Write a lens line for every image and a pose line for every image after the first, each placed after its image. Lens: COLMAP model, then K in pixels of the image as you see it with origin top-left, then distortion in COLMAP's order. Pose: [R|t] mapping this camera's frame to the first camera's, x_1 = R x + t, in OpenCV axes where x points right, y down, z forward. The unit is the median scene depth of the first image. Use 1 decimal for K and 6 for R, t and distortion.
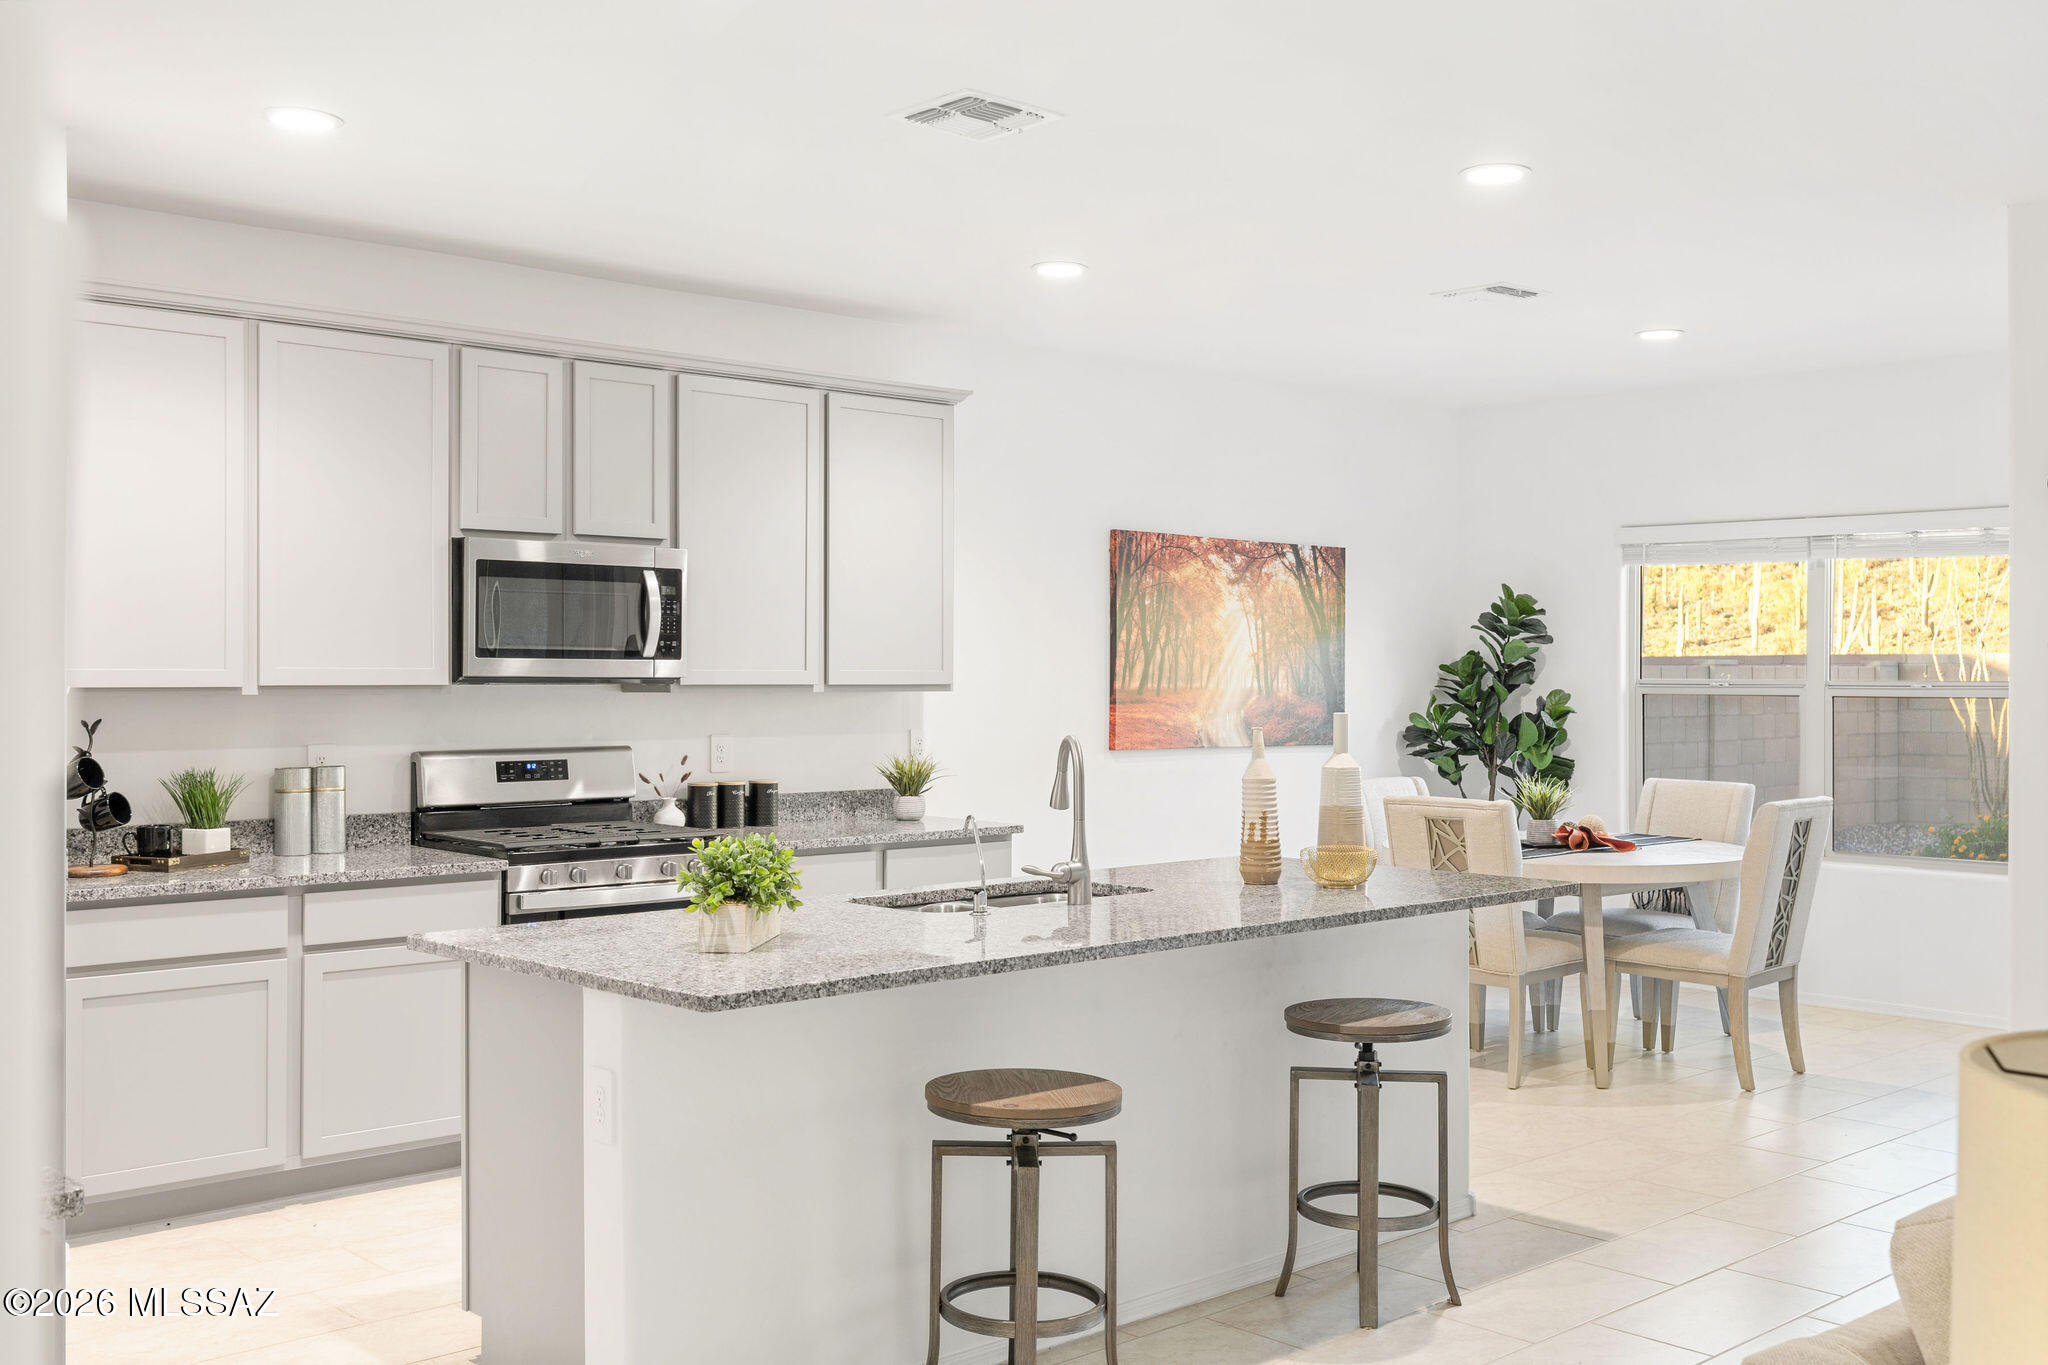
lens RADIAL K [[2022.6, 0, 1024.0], [0, 2022.6, 682.5], [0, 0, 1]] dist [0.006254, 0.000603]
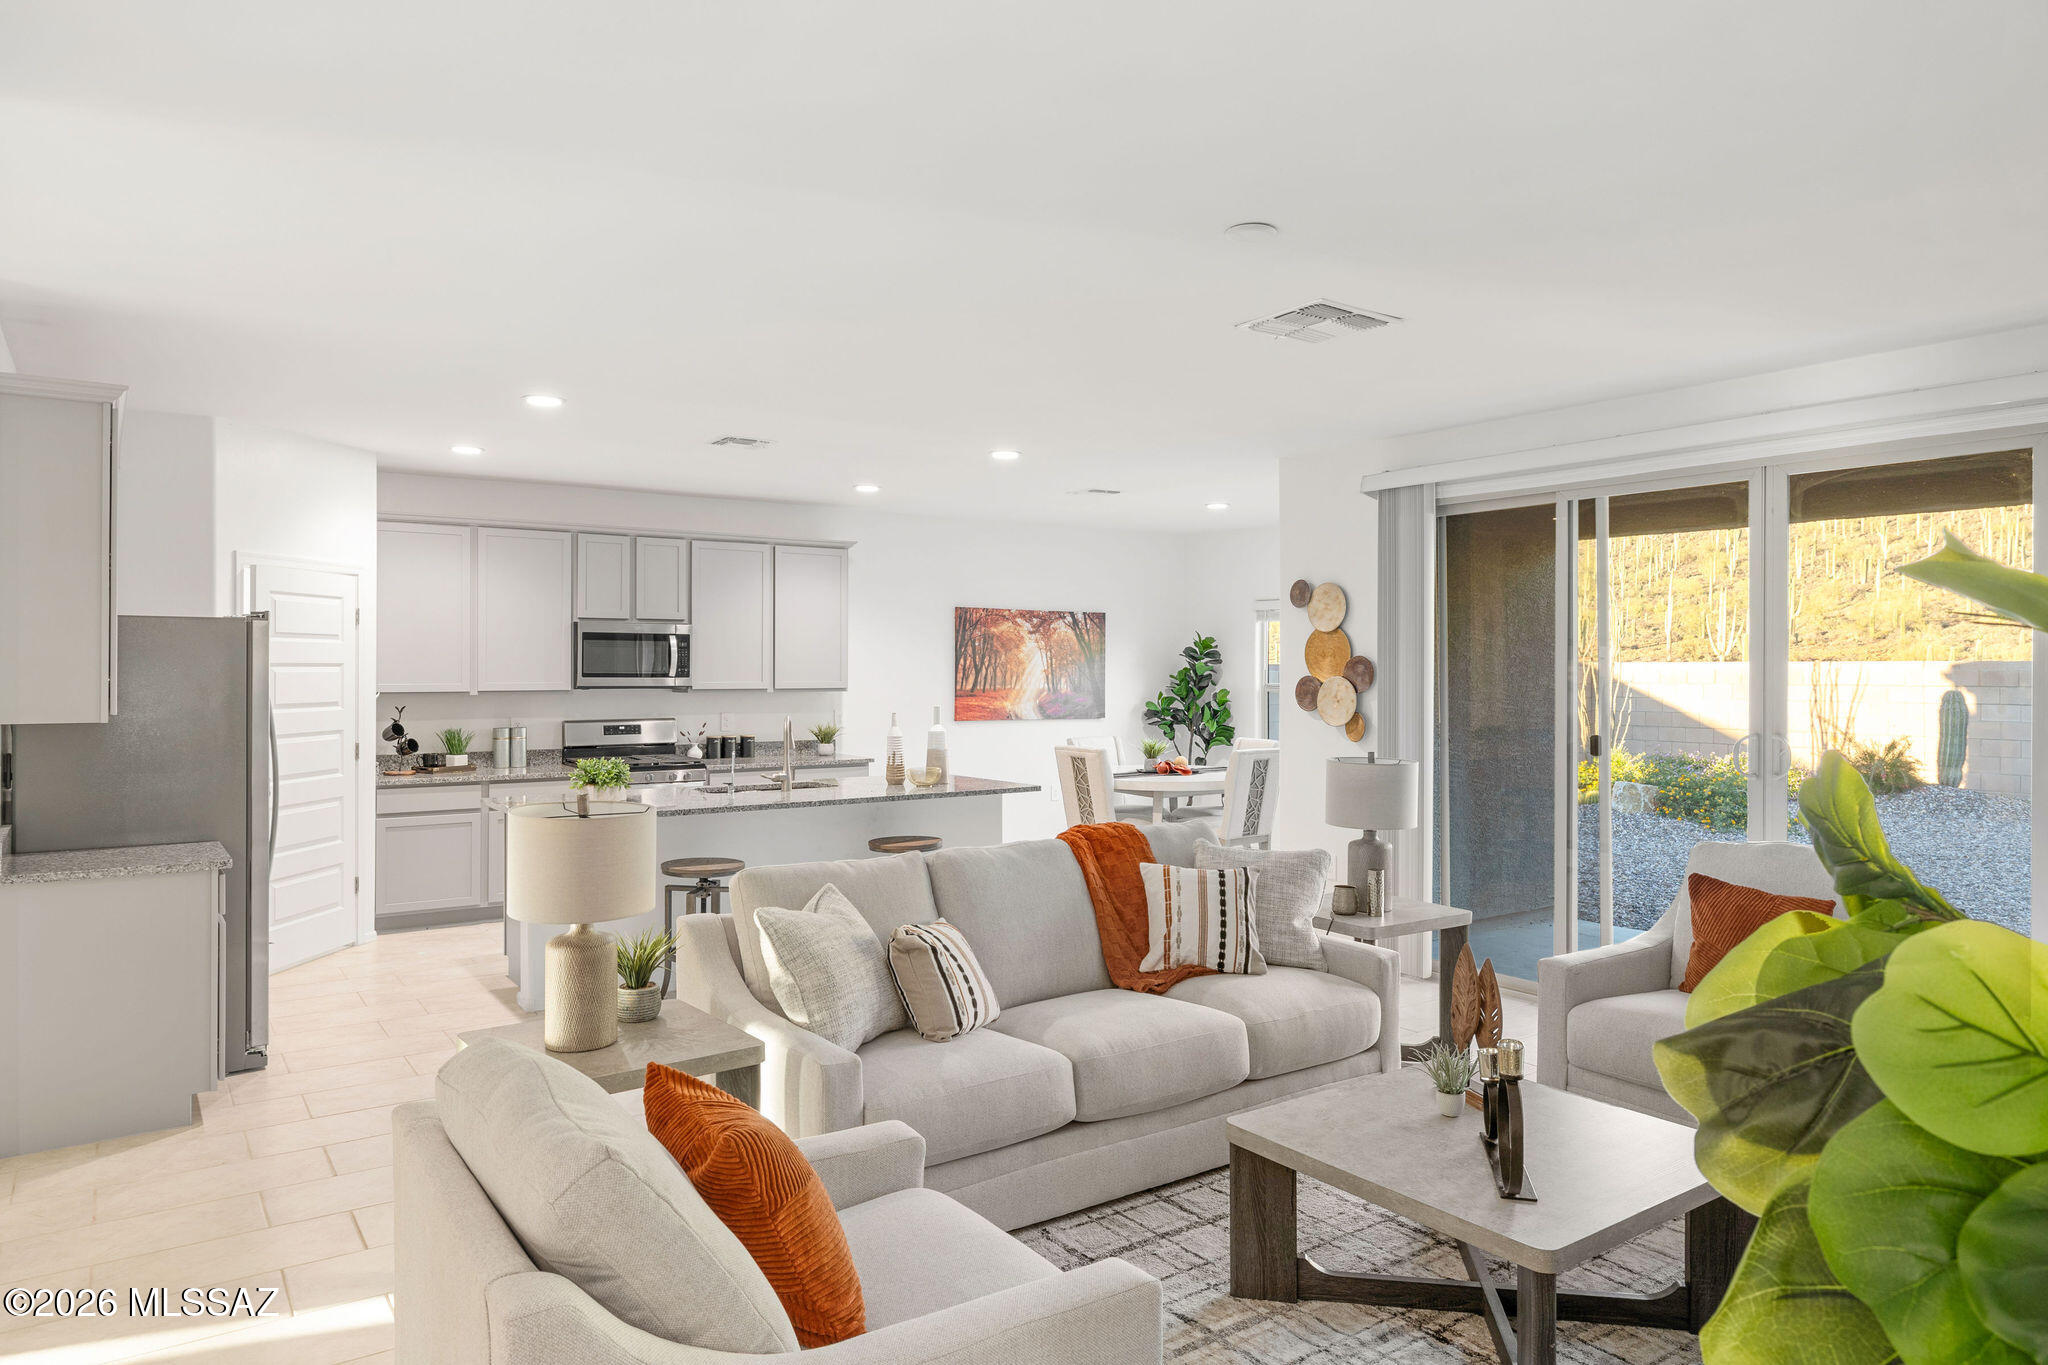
lens RADIAL K [[1298.2, 0, 1016.5], [0, 1298.2, 672.2], [0, 0, 1]] dist [-0.000632, 0.000046]
pose [[0.991161, 0.000459, -0.132660, 0.256673], [-0.000573, 0.999999, -0.000826, -0.011764], [0.132660, 0.000895, 0.991161, -0.215653]]
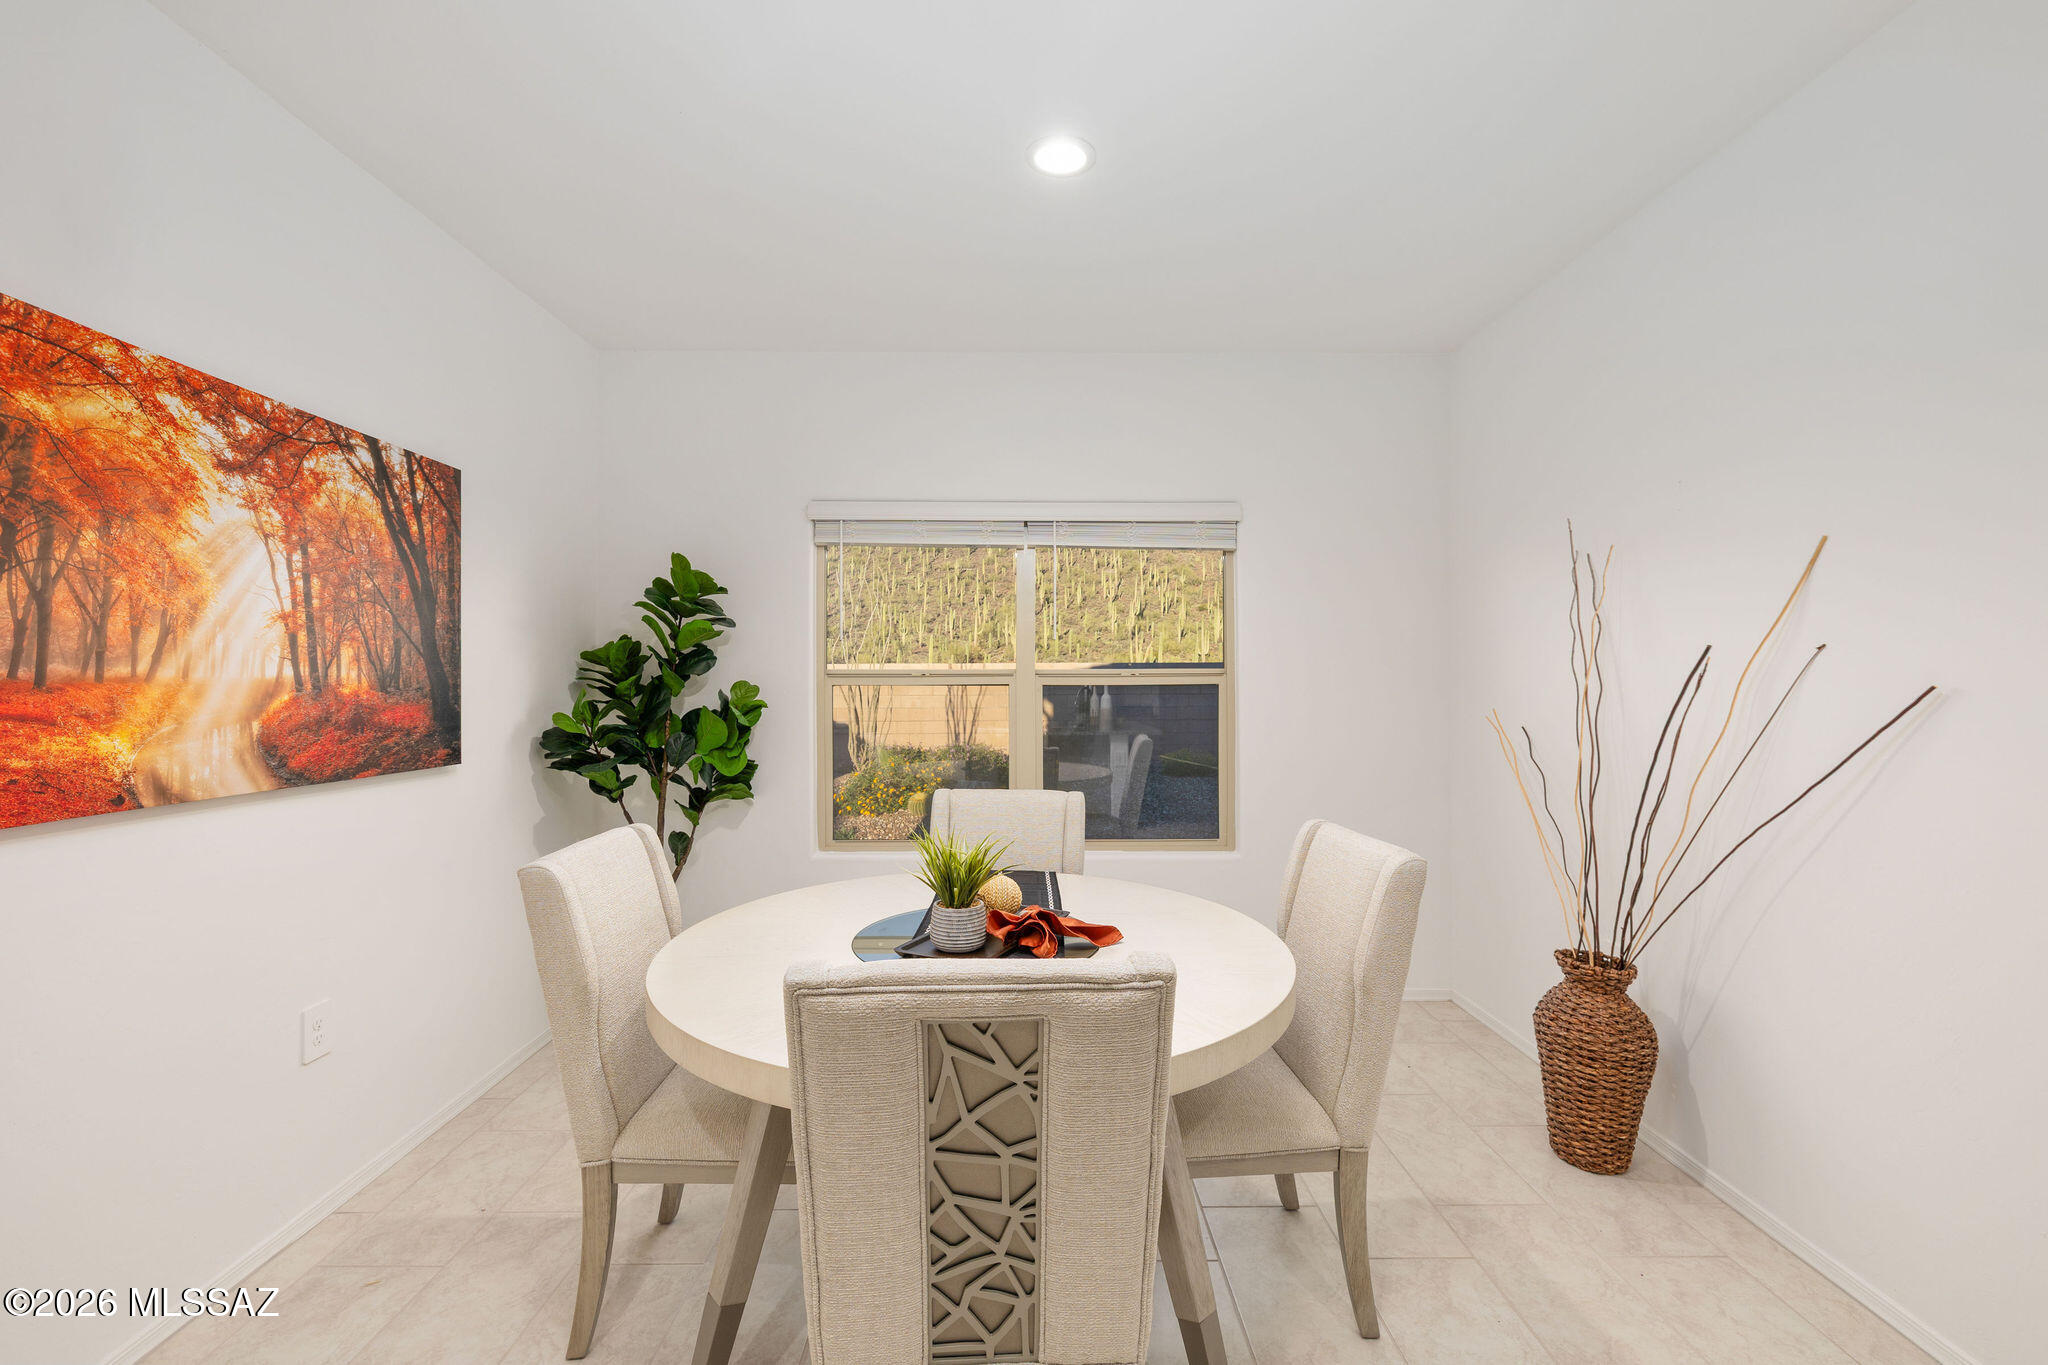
lens RADIAL K [[873.4, 0, 1023.1], [0, 873.4, 672.3], [0, 0, 1]] dist [0.003063, -0.000503]
pose [[0.682172, 0.000430, 0.731192, 0.080553], [0.010764, 0.999886, -0.010631, 0.005727], [-0.731113, 0.015123, 0.682089, 0.724140]]
